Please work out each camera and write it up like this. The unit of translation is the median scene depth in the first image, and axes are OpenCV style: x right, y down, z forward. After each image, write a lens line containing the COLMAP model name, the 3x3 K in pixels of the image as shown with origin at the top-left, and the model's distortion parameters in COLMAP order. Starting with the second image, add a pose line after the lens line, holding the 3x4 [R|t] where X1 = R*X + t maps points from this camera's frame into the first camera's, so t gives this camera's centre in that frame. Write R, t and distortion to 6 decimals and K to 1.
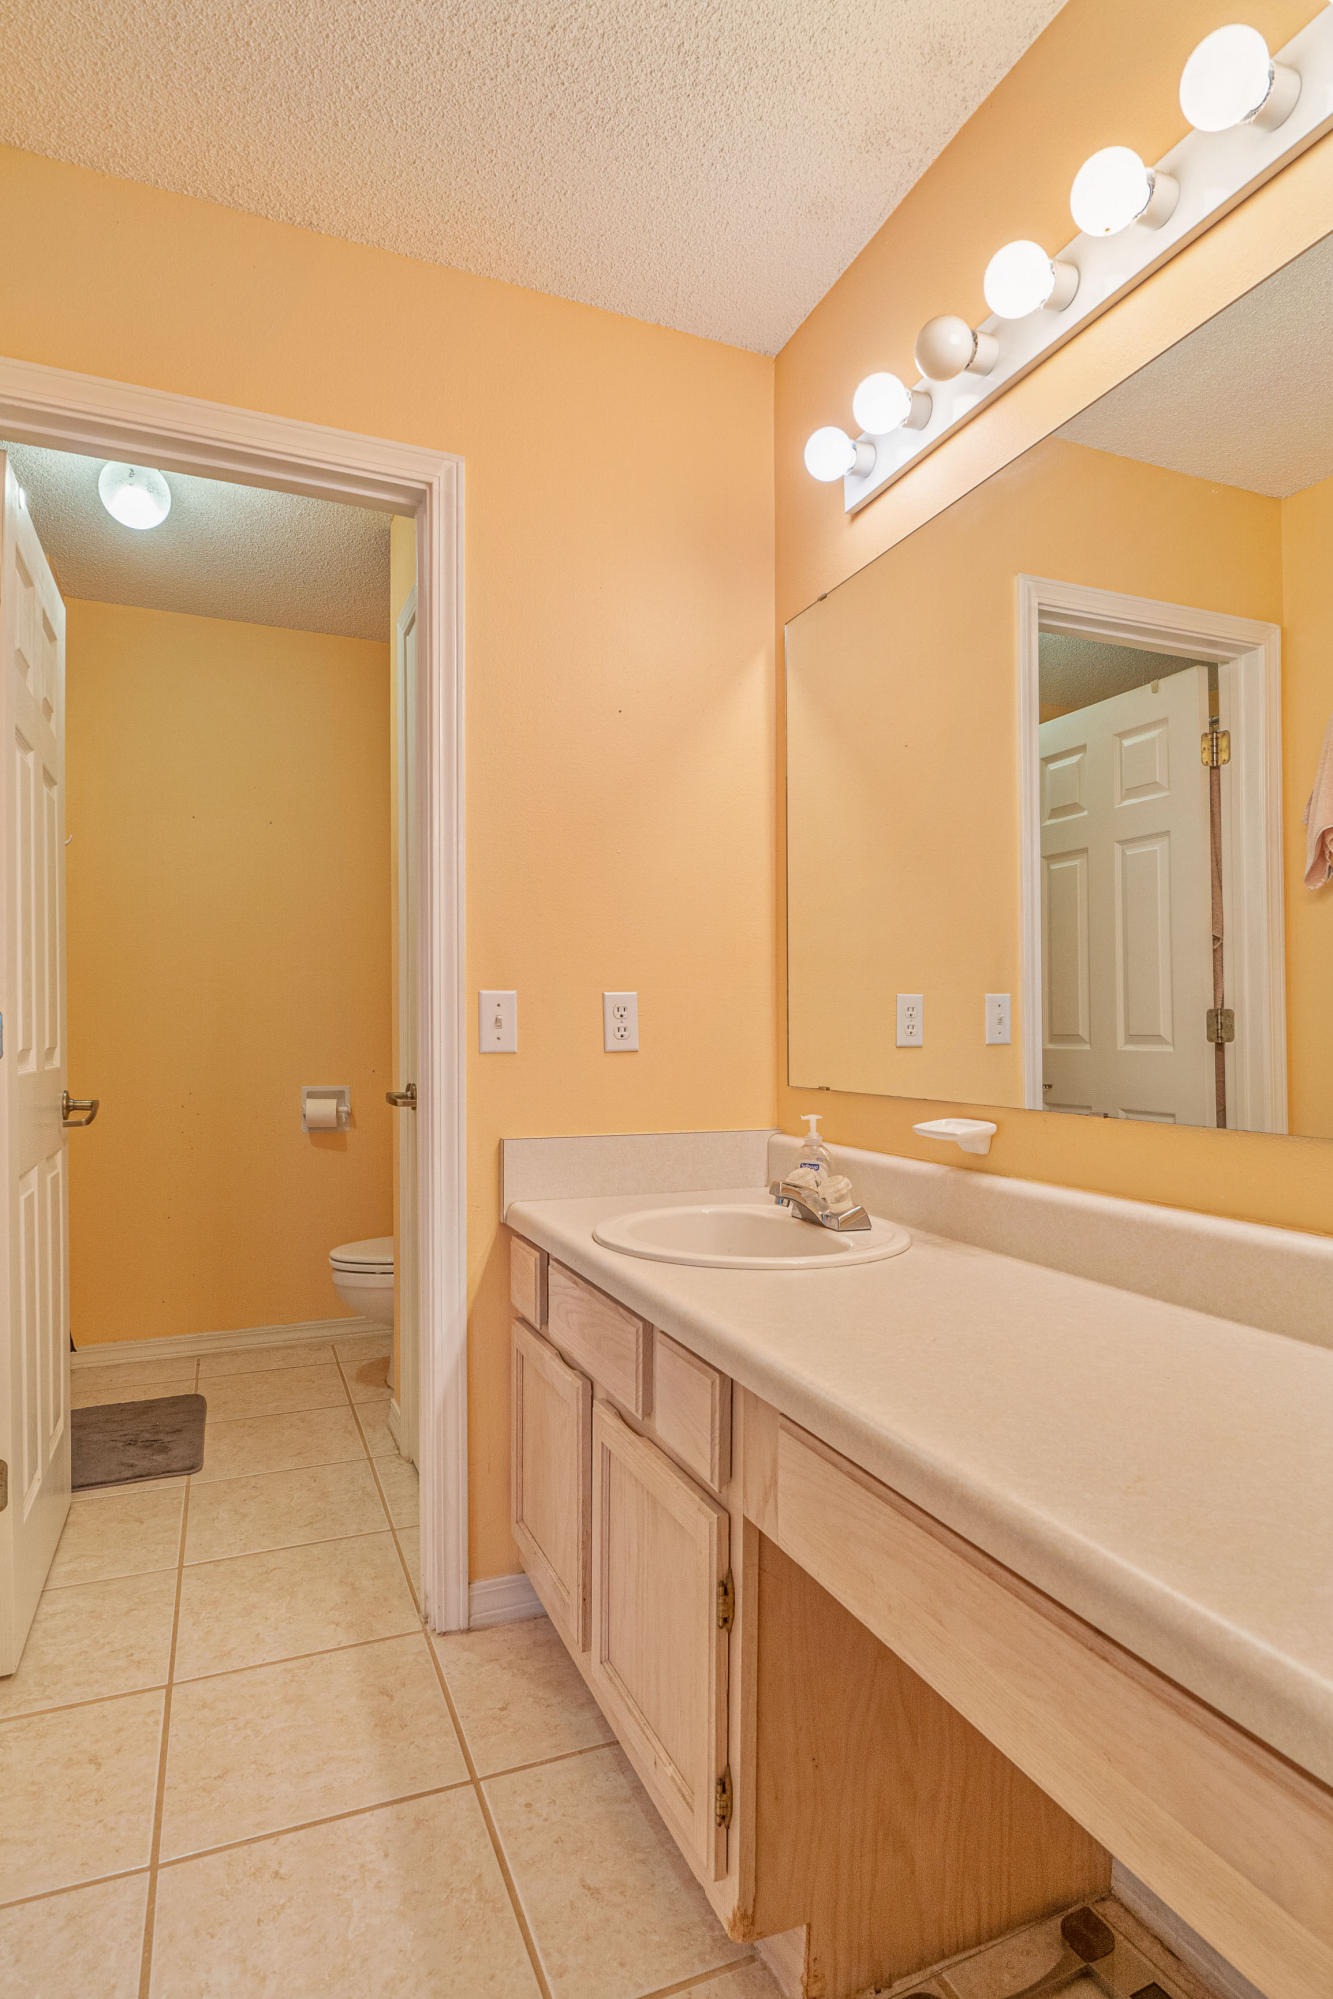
lens RADIAL K [[1054.7, 0, 681.6], [0, 1054.7, 995.5], [0, 0, 1]] dist [0.001384, -0.002137]
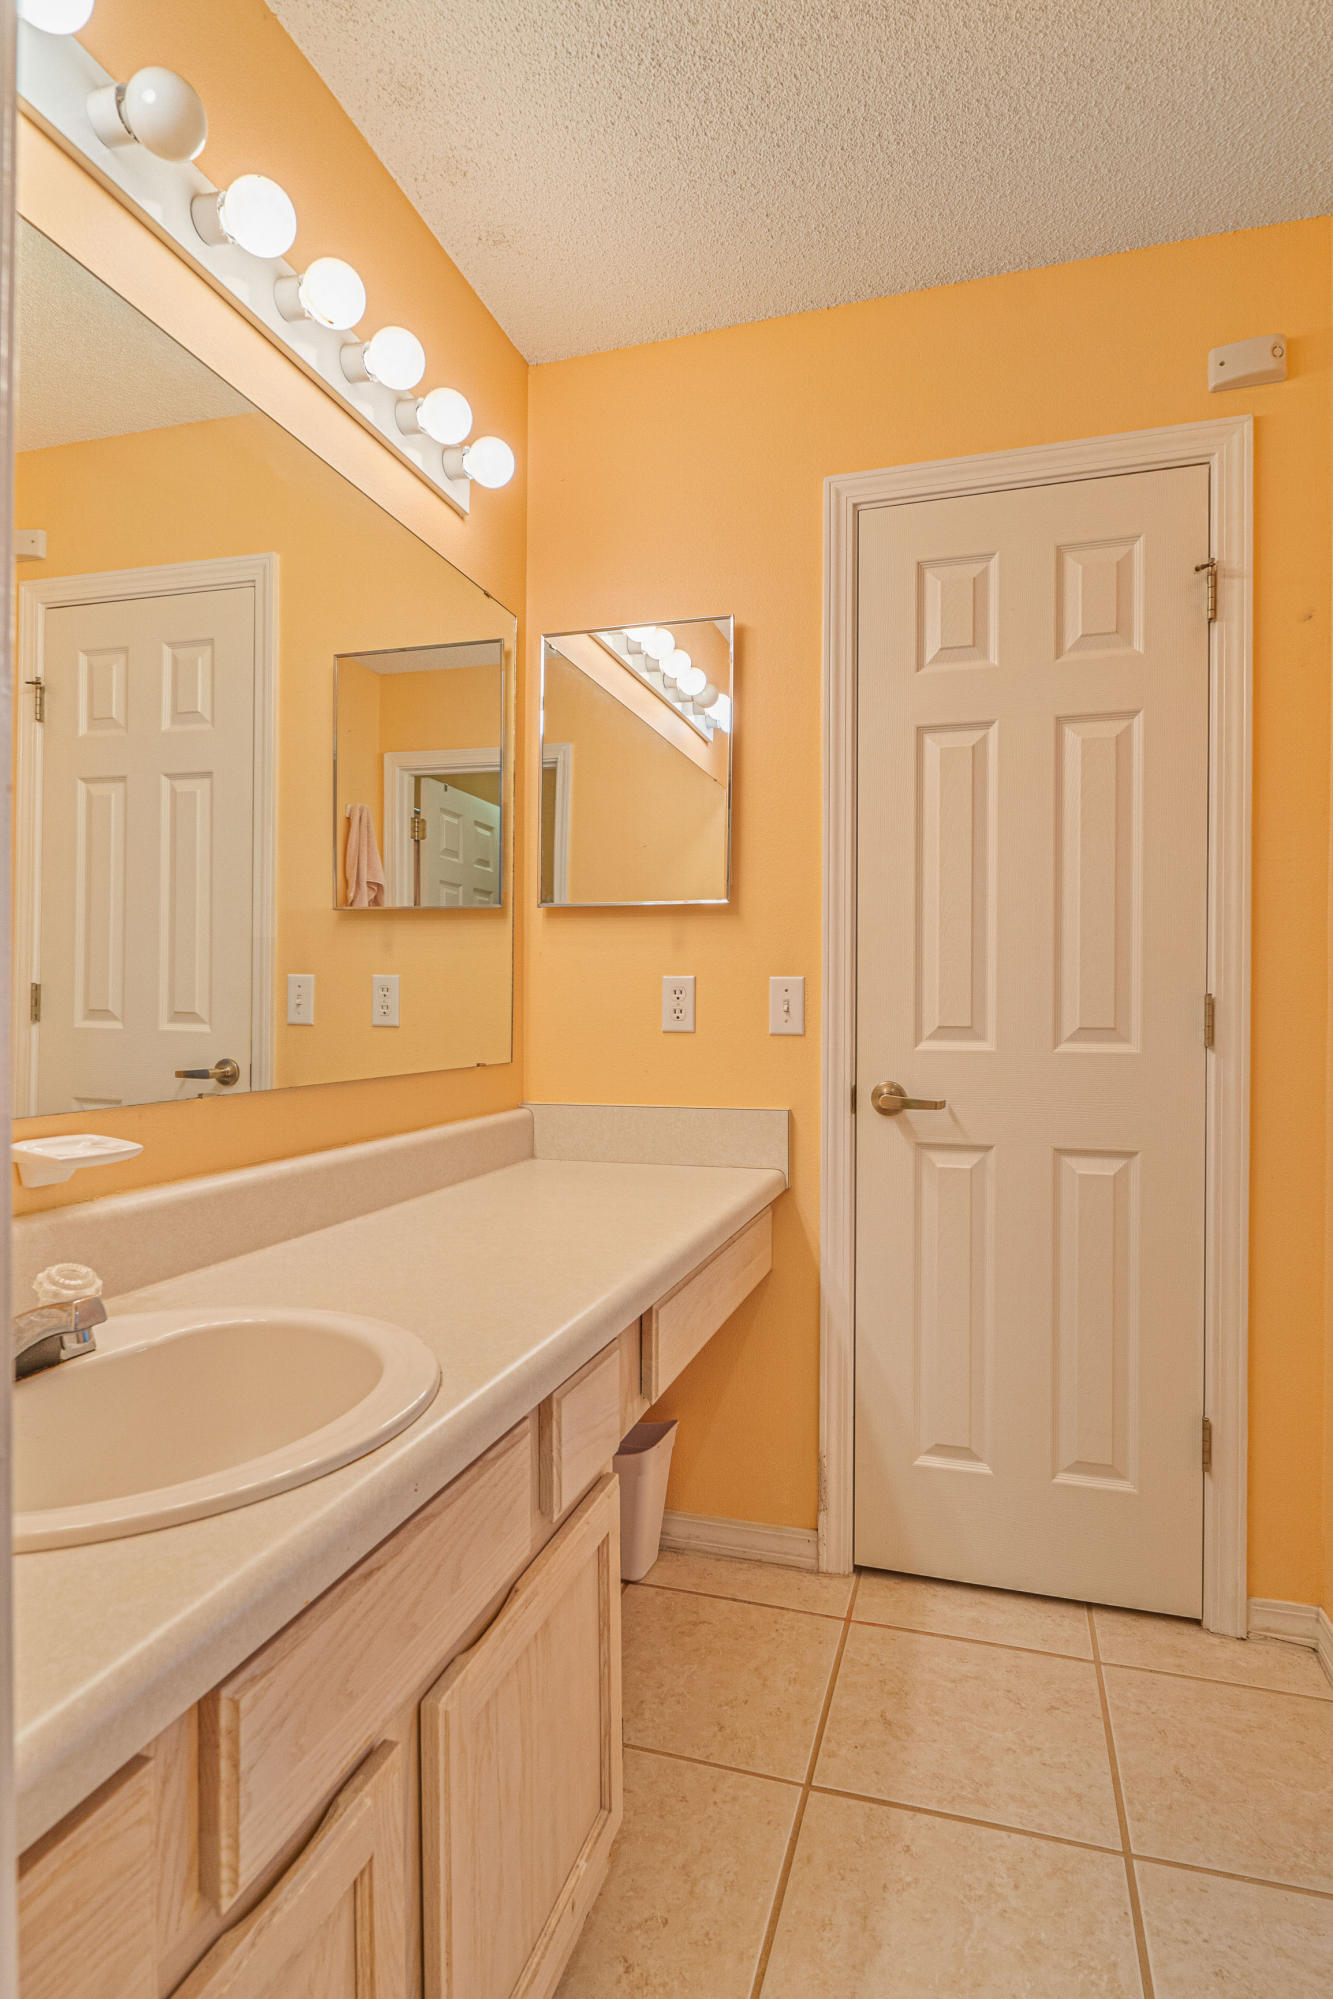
lens RADIAL K [[1064.3, 0, 666.5], [0, 1064.3, 999.5], [0, 0, 1]] dist [0.001497, -0.001056]
pose [[-0.763392, 0.001221, 0.645935, -0.740245], [-0.024963, 0.999195, -0.031391, 0.049926], [-0.645453, -0.040088, -0.762747, 1.862942]]
